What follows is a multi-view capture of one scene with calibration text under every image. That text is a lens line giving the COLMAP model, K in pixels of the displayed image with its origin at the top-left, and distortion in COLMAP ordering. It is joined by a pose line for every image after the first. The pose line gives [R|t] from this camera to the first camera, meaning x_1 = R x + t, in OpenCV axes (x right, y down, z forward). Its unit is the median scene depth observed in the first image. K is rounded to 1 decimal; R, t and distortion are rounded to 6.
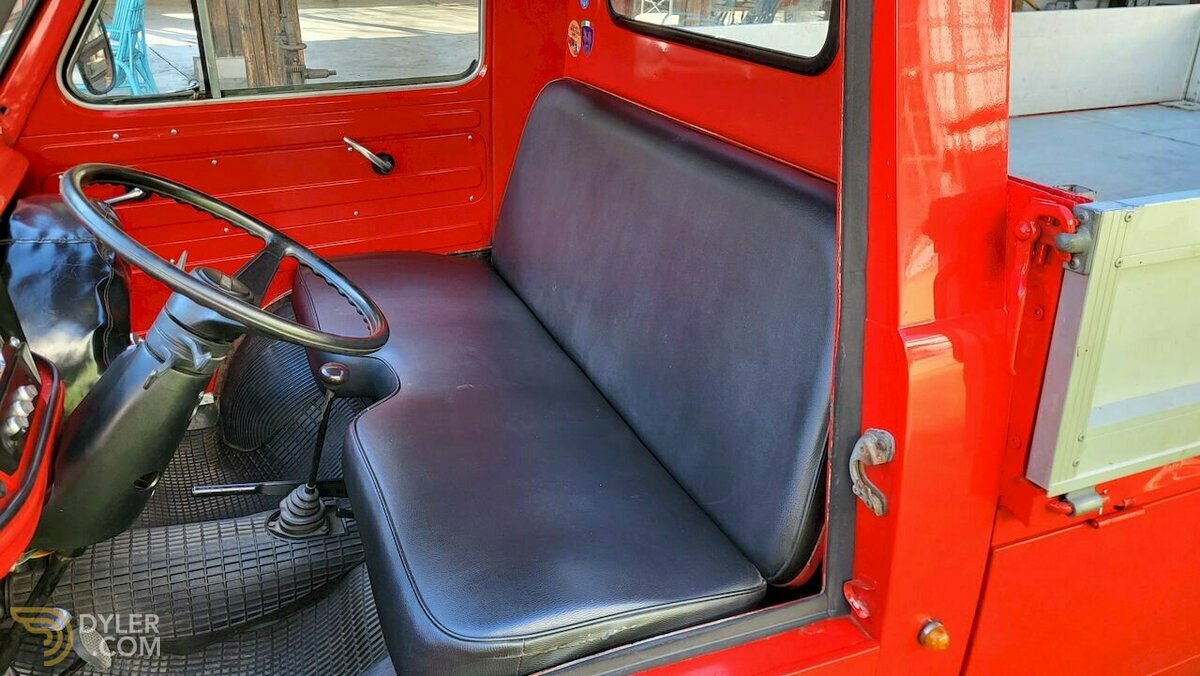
lens RADIAL K [[951.9, 0, 600.0], [0, 951.9, 338.0], [0, 0, 1]] dist [0.049545, -0.004569]
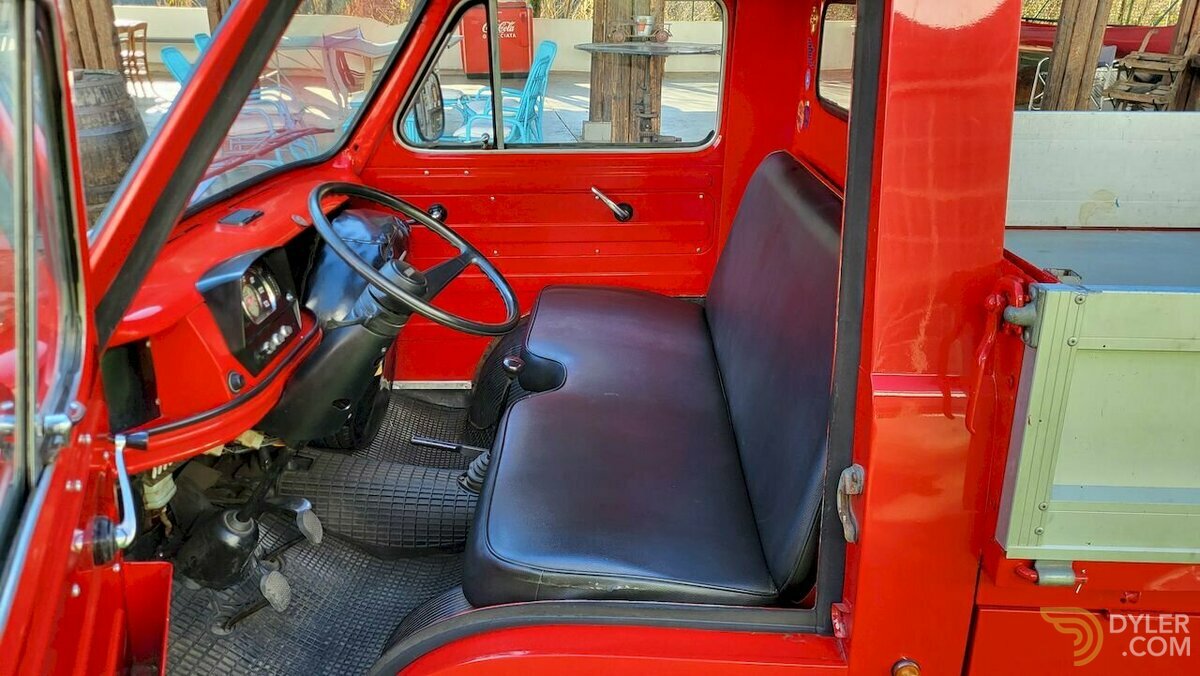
lens RADIAL K [[972.7, 0, 597.3], [0, 972.7, 347.4], [0, 0, 1]] dist [0.082118, -0.000972]
pose [[0.906067, 0.145307, -0.397401, 0.340206], [-0.171796, 0.984623, -0.031670, 0.036767], [0.386688, 0.096967, 0.917098, -0.146733]]
